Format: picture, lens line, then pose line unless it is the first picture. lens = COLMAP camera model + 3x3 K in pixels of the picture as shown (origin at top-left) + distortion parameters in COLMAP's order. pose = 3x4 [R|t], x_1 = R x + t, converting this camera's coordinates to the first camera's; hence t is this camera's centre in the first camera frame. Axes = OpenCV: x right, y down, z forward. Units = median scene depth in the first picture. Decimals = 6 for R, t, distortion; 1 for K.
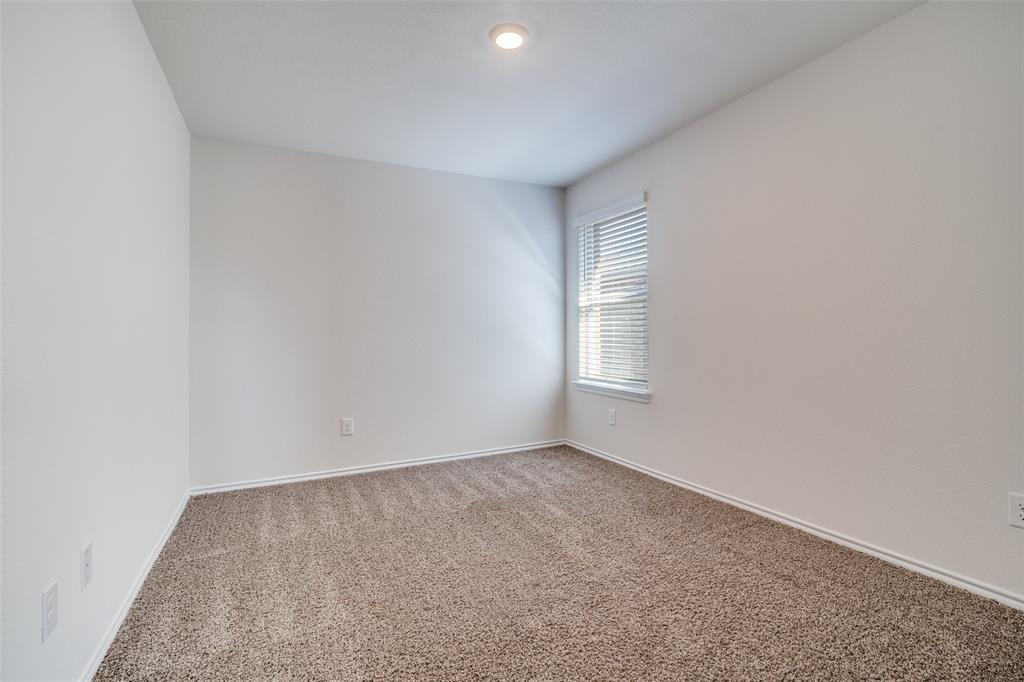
lens RADIAL K [[478.4, 0, 515.4], [0, 478.4, 329.9], [0, 0, 1]] dist [0.018228, -0.000246]
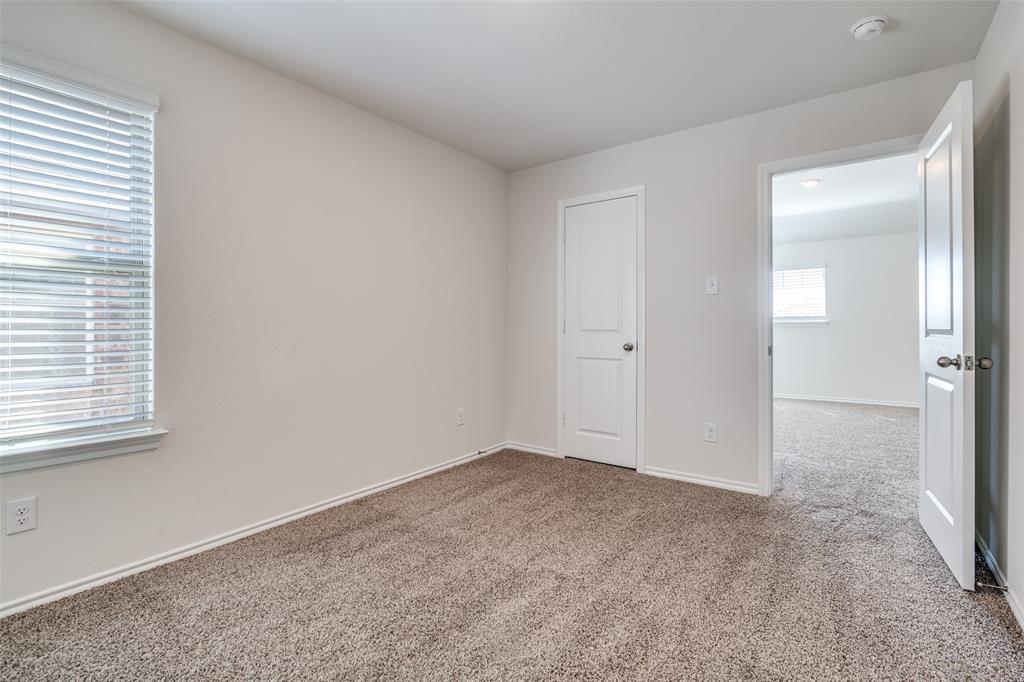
lens RADIAL K [[478.4, 0, 515.4], [0, 478.4, 329.9], [0, 0, 1]] dist [0.018228, -0.000246]
pose [[-0.450390, 0.008230, 0.892794, -0.690228], [0.000134, 0.999958, -0.009150, 0.013762], [-0.892832, -0.004002, -0.450373, 1.283863]]
